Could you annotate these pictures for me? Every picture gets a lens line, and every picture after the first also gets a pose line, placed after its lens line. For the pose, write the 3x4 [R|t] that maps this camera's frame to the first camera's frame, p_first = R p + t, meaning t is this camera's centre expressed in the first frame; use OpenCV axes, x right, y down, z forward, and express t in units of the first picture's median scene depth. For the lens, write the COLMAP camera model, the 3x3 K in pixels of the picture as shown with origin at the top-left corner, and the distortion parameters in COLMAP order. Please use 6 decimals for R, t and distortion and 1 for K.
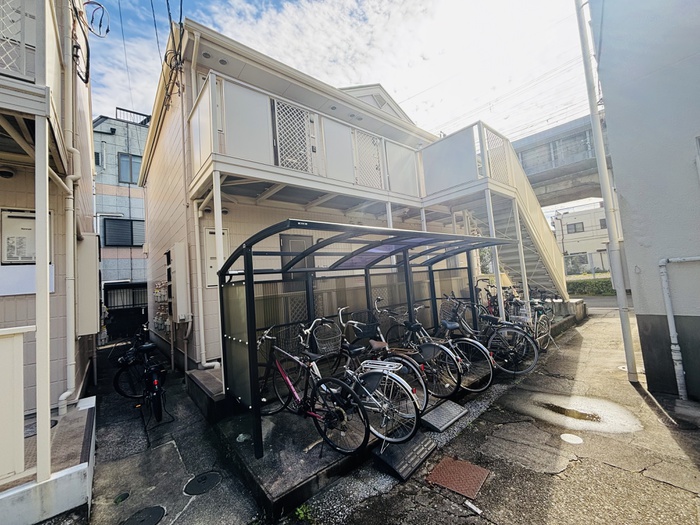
lens RADIAL K [[284.6, 0, 349.4], [0, 284.6, 260.0], [0, 0, 1]] dist [-0.000477, 0.000011]
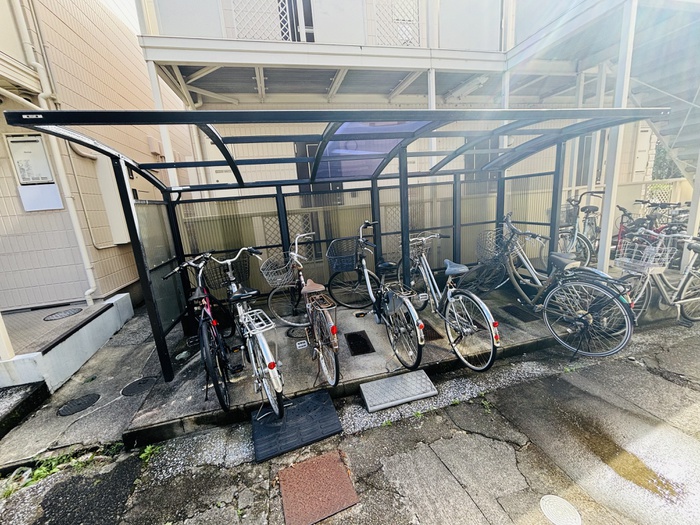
lens RADIAL K [[284.6, 0, 349.4], [0, 284.6, 260.0], [0, 0, 1]] dist [-0.000477, 0.000011]
pose [[0.897743, 0.103188, -0.428264, 0.394759], [0.039053, 0.949708, 0.310692, -0.001965], [0.438785, -0.295647, 0.848564, 0.334176]]
